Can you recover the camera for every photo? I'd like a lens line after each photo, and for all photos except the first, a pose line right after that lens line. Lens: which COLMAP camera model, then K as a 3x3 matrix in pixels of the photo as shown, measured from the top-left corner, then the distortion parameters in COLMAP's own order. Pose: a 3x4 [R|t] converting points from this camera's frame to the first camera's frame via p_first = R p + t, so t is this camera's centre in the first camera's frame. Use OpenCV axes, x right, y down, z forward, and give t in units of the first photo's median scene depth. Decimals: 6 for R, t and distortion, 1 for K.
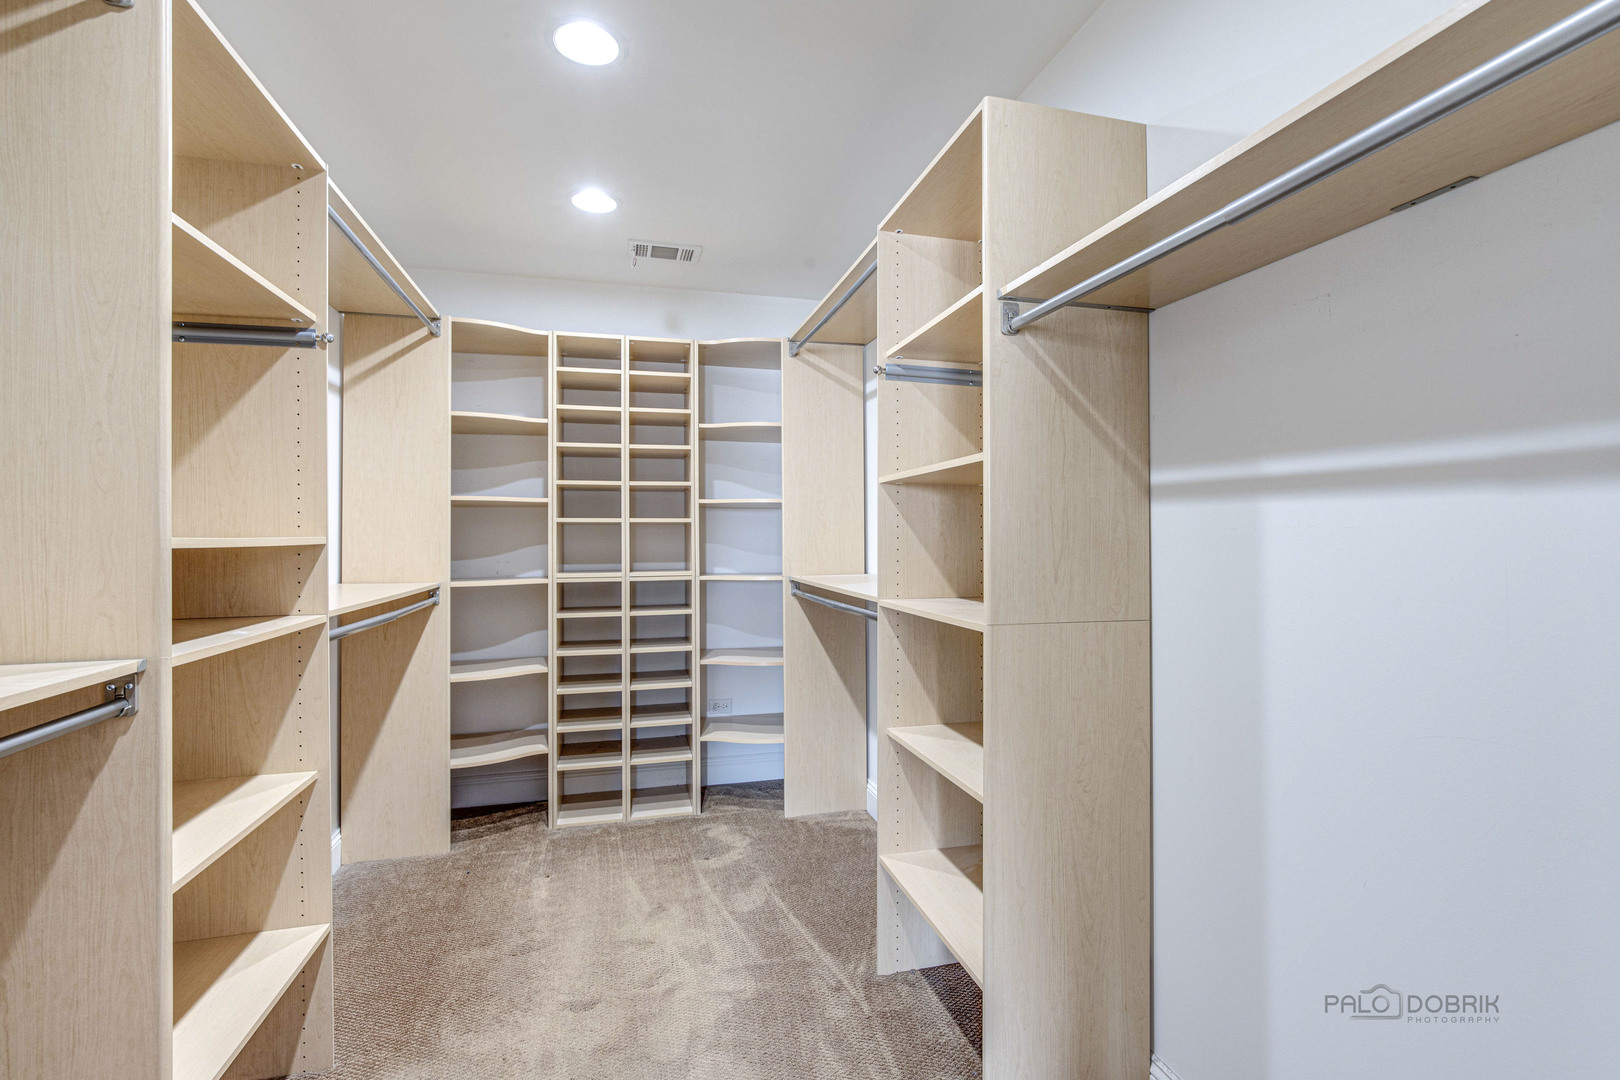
lens RADIAL K [[745.8, 0, 824.2], [0, 745.8, 533.5], [0, 0, 1]] dist [-0.004920, 0.001040]
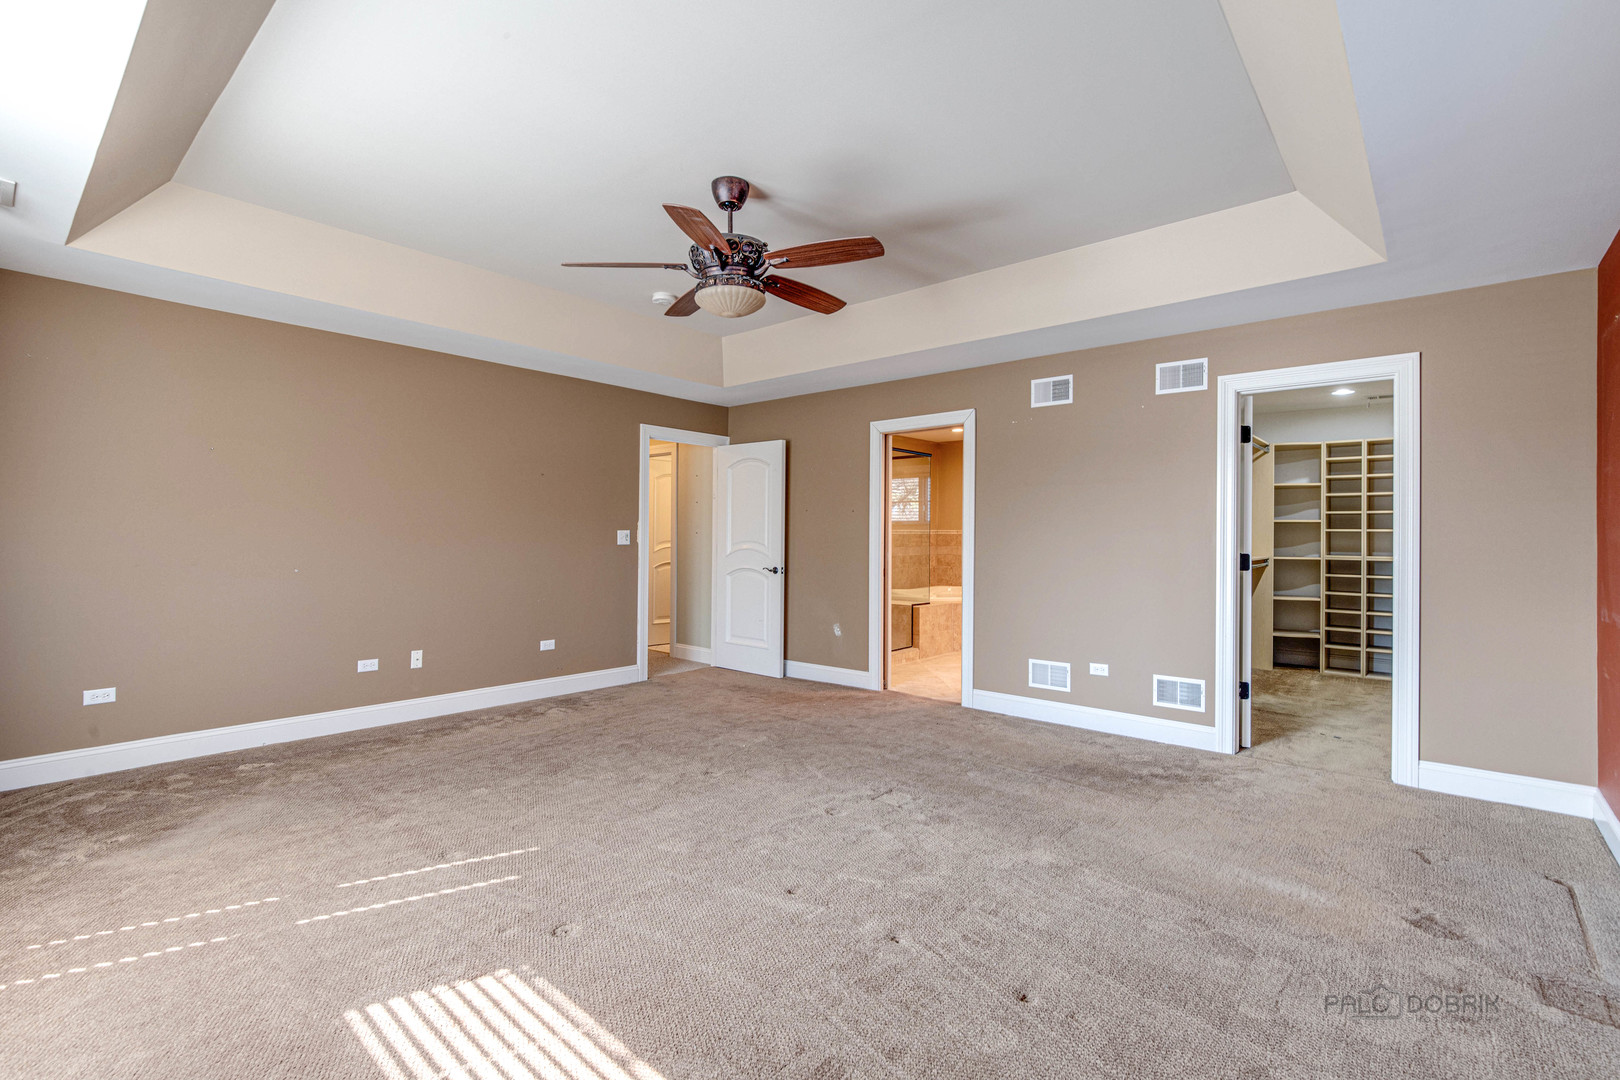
lens RADIAL K [[745.8, 0, 825.4], [0, 745.8, 529.1], [0, 0, 1]] dist [-0.004920, 0.001040]
pose [[0.533407, 0.003209, -0.845852, 0.670698], [-0.000461, 0.999994, 0.003503, -0.028202], [0.845858, -0.001478, 0.533406, -1.328541]]
